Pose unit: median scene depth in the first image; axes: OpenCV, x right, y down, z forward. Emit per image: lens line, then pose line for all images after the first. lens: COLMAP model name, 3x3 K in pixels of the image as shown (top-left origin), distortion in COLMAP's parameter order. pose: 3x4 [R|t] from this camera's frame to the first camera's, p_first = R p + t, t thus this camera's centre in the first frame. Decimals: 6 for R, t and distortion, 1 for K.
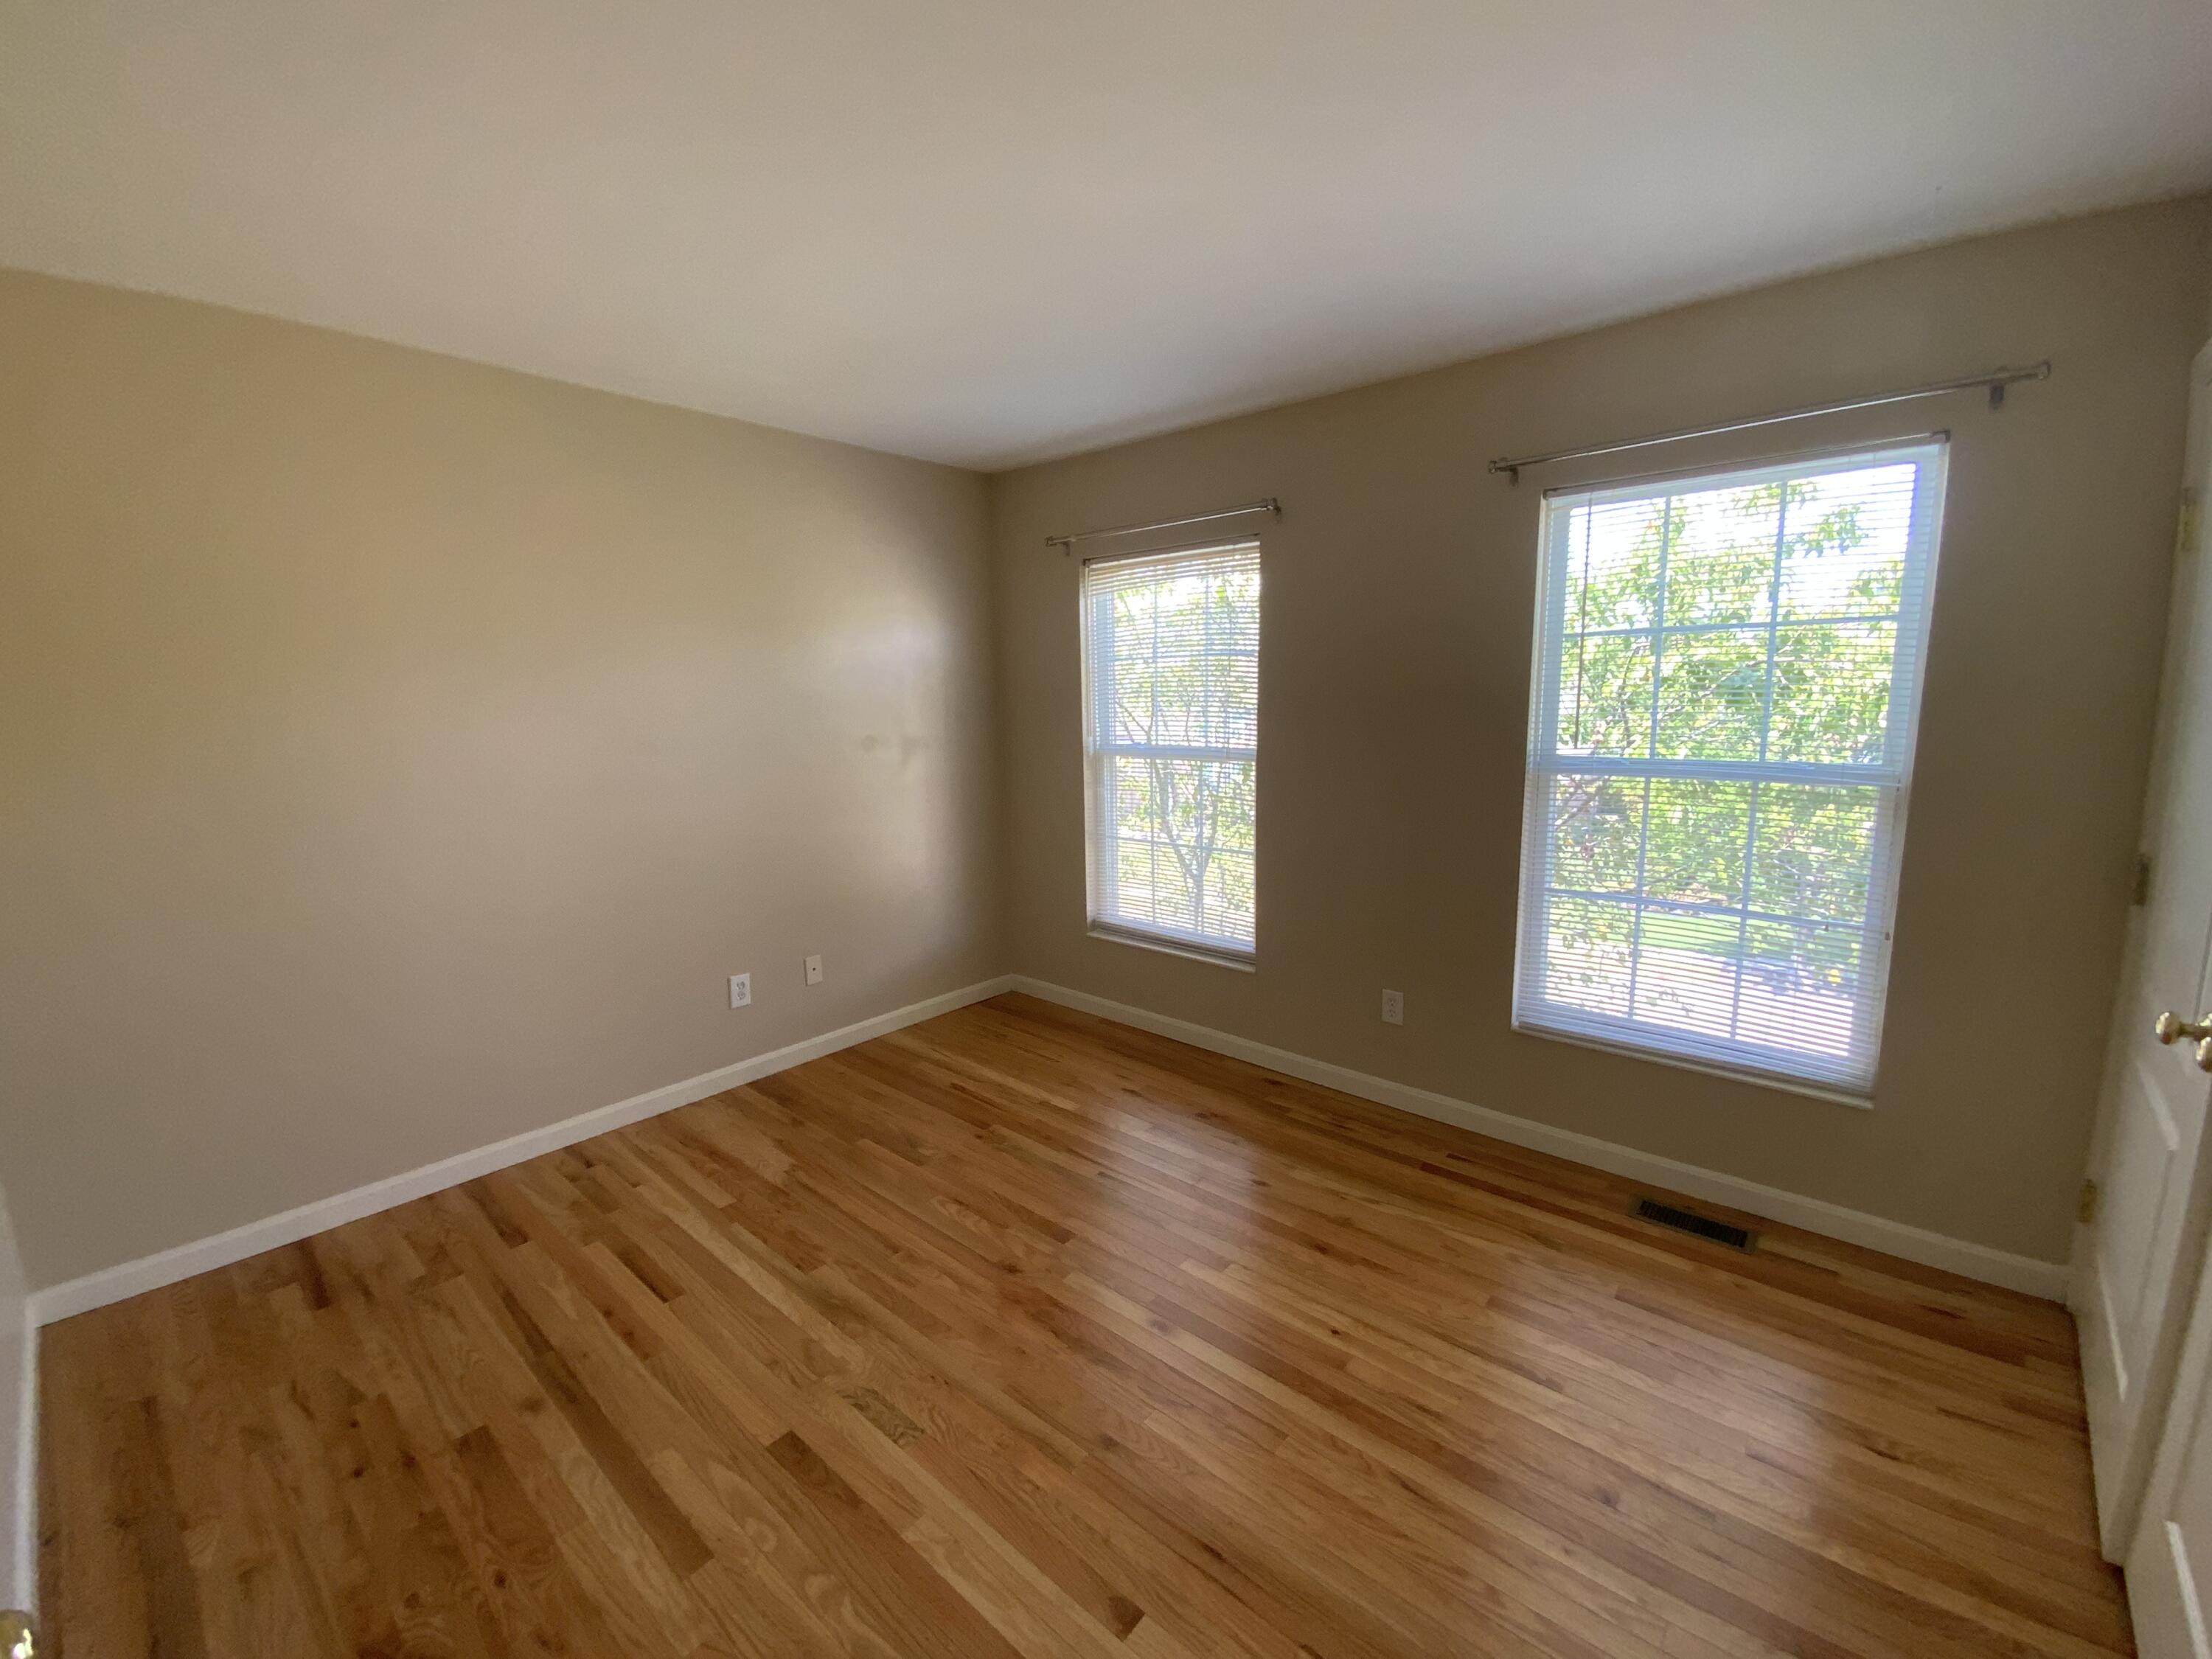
lens RADIAL K [[887.9, 0, 1101.6], [0, 887.9, 828.6], [0, 0, 1]] dist [0.021922, -0.000137]
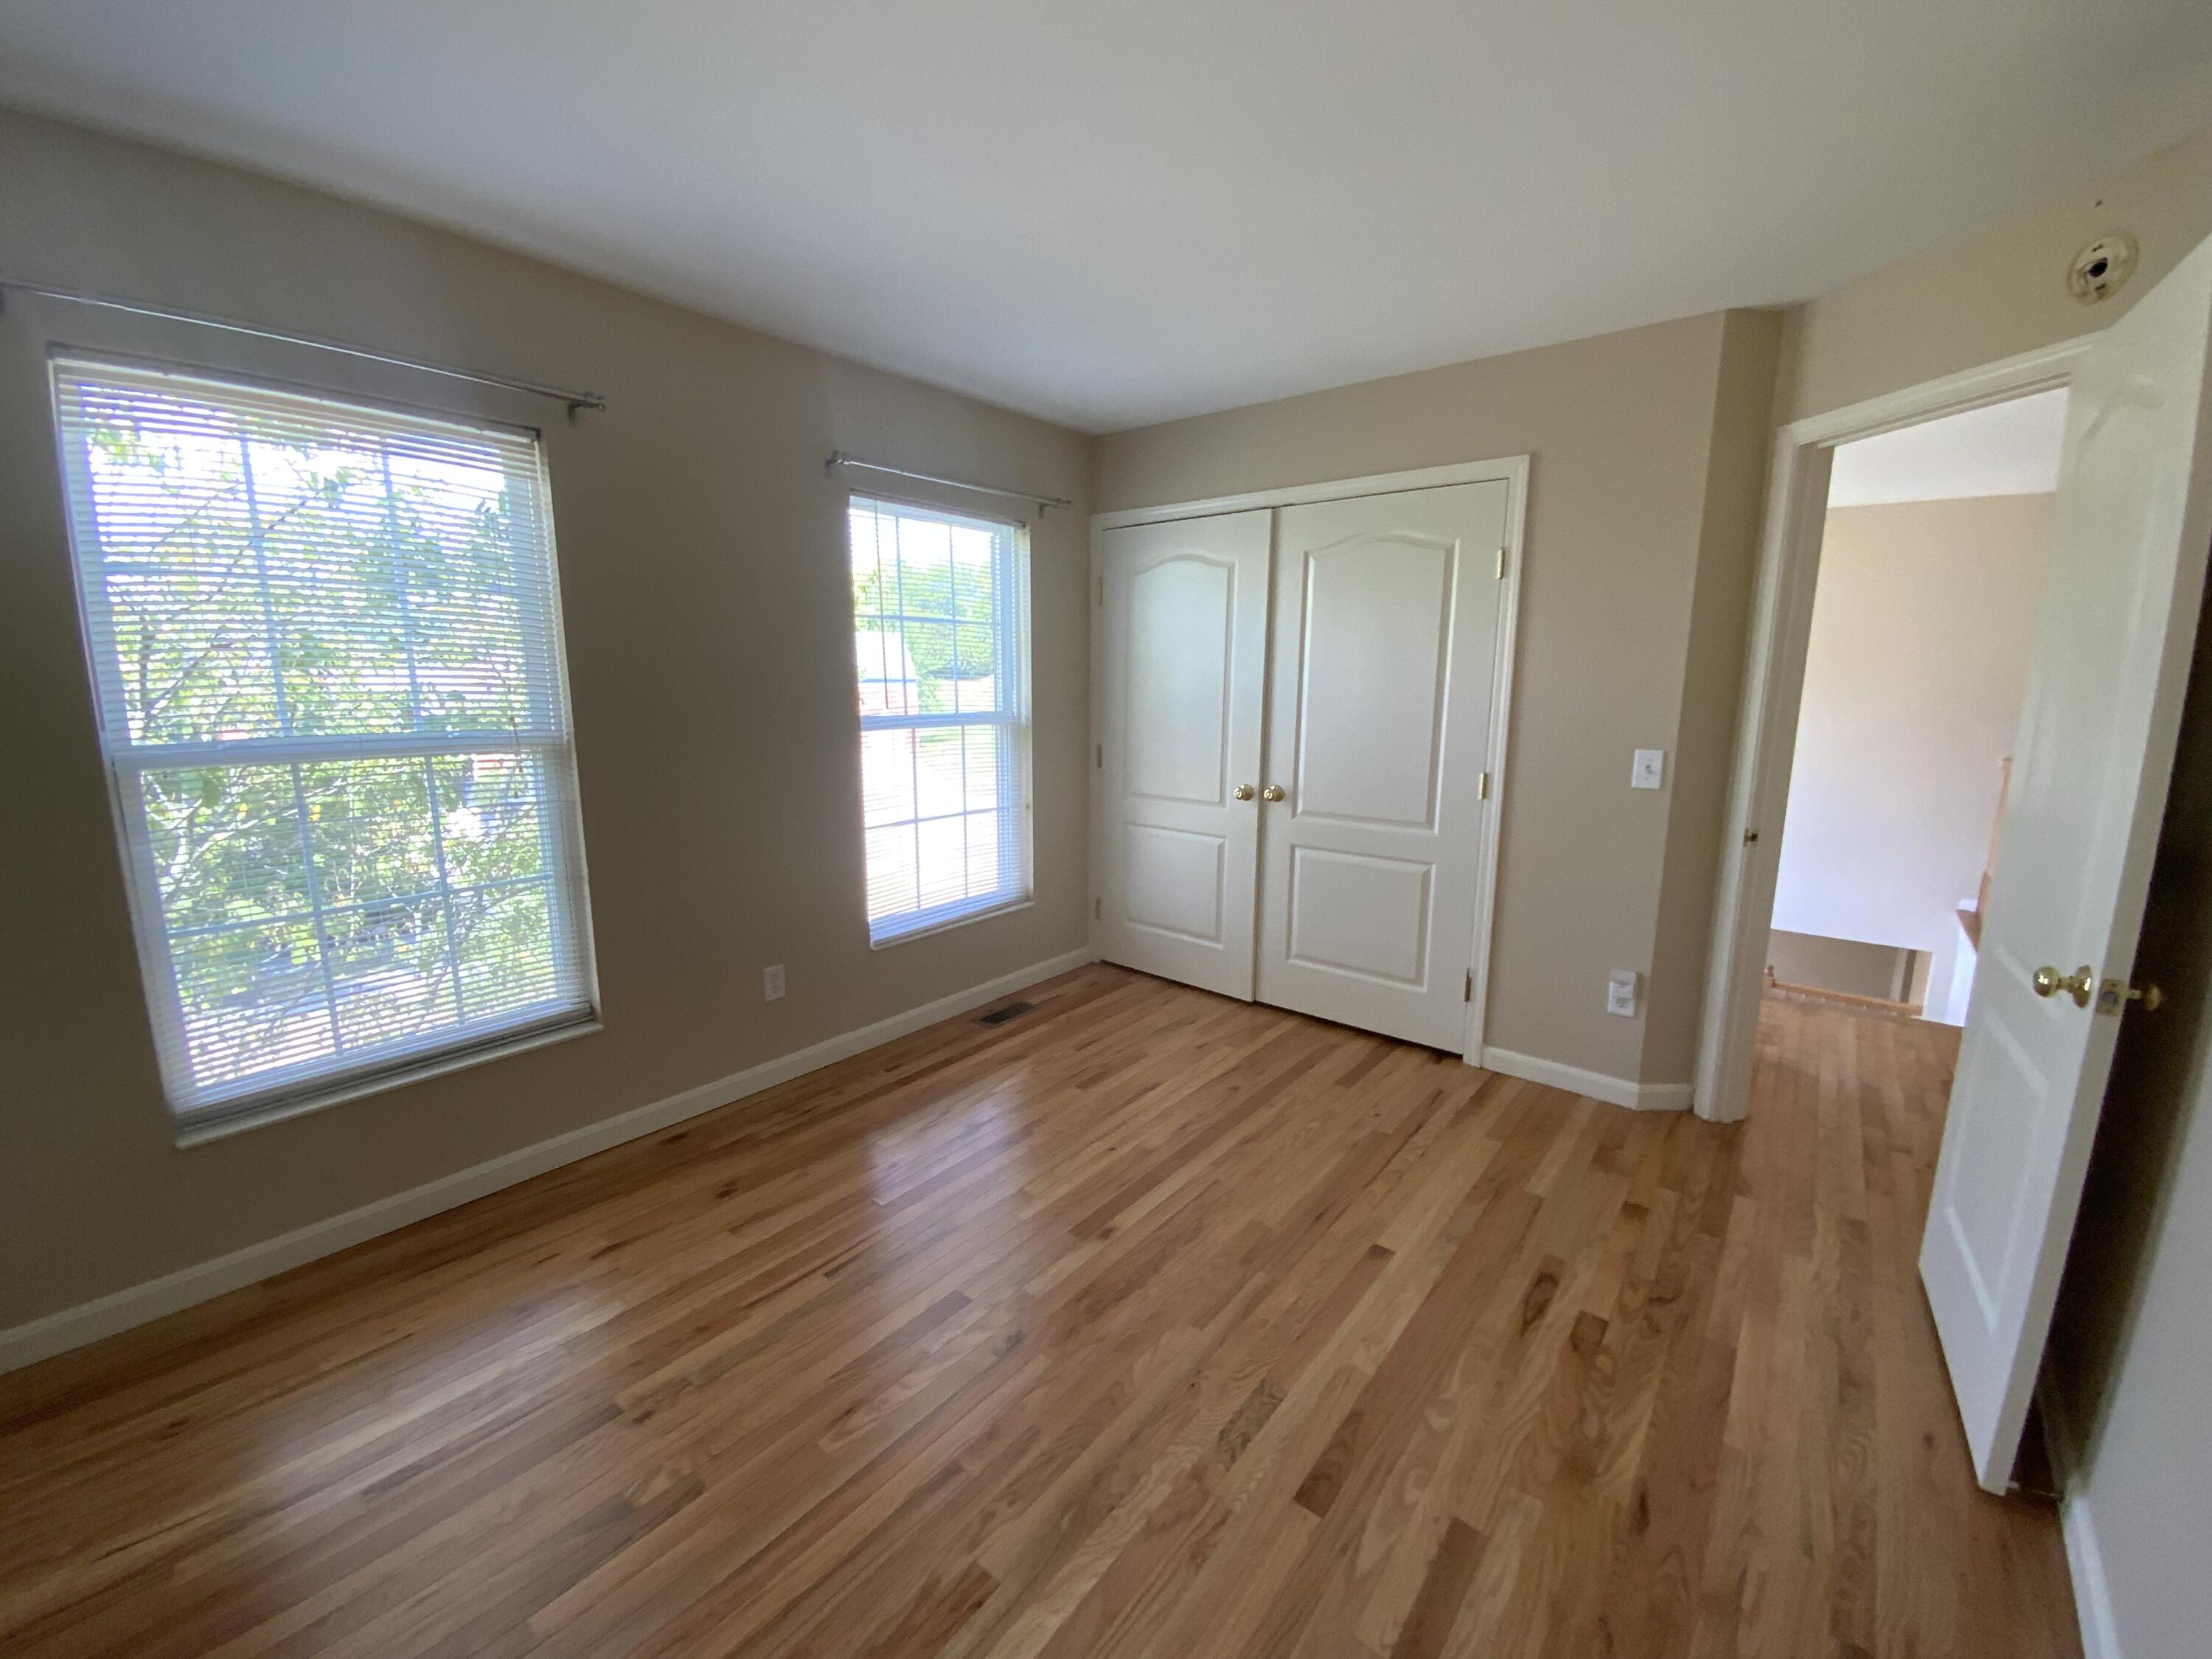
lens RADIAL K [[887.9, 0, 1101.6], [0, 887.9, 828.6], [0, 0, 1]] dist [0.021922, -0.000137]
pose [[-0.013929, -0.160788, 0.986891, -0.786217], [0.148744, 0.975672, 0.161060, -0.087974], [-0.988778, 0.149037, 0.010326, 0.777201]]
